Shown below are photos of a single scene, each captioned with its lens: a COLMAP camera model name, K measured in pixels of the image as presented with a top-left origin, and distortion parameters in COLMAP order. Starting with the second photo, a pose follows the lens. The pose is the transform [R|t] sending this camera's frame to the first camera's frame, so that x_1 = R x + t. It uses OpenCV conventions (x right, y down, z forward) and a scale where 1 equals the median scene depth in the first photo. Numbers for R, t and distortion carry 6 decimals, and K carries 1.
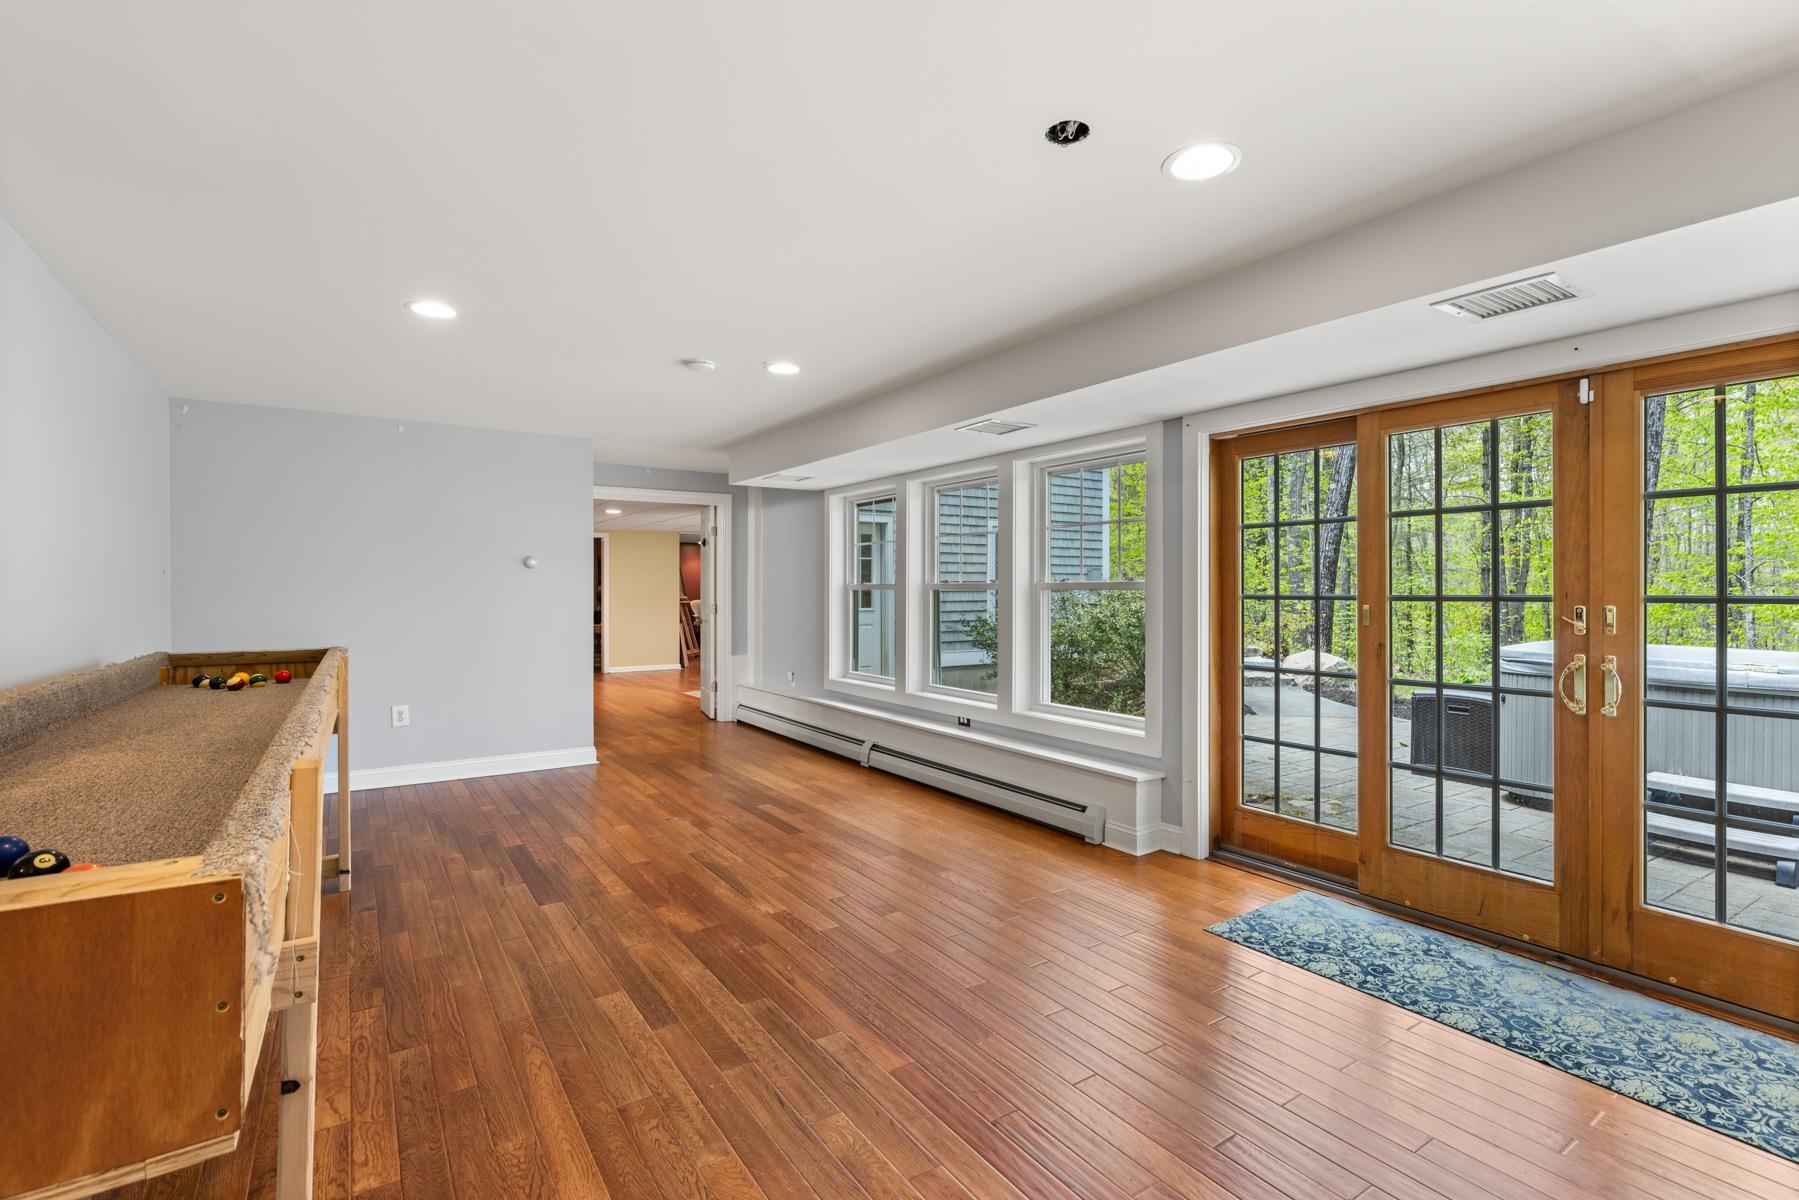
lens RADIAL K [[847.1, 0, 901.7], [0, 847.1, 585.8], [0, 0, 1]] dist [-0.000710, -0.000008]
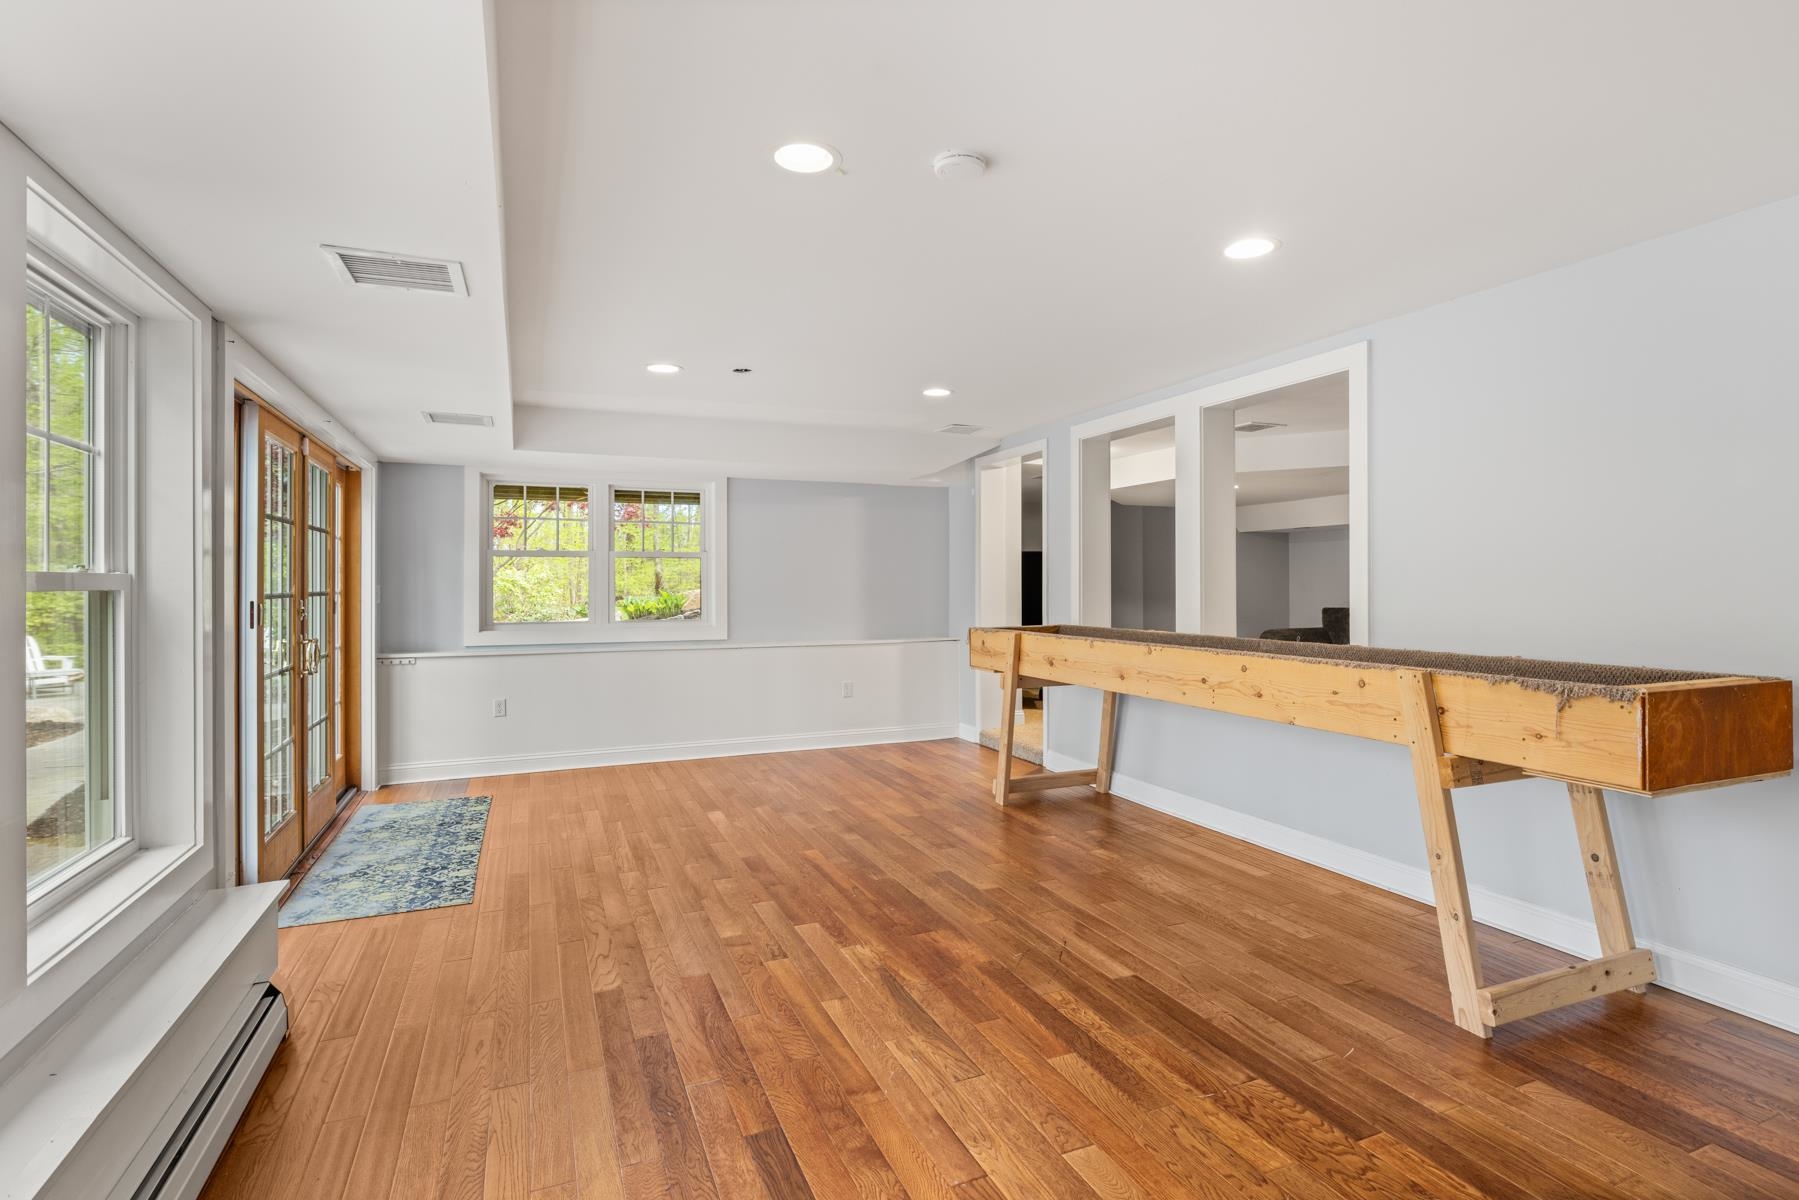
lens RADIAL K [[909.6, 0, 901.3], [0, 909.6, 591.3], [0, 0, 1]] dist [-0.000132, -0.000009]
pose [[-0.982615, 0.005968, 0.185561, -0.395042], [0.006671, 0.999973, 0.003165, 0.007818], [-0.185537, 0.004348, -0.982628, 2.015886]]
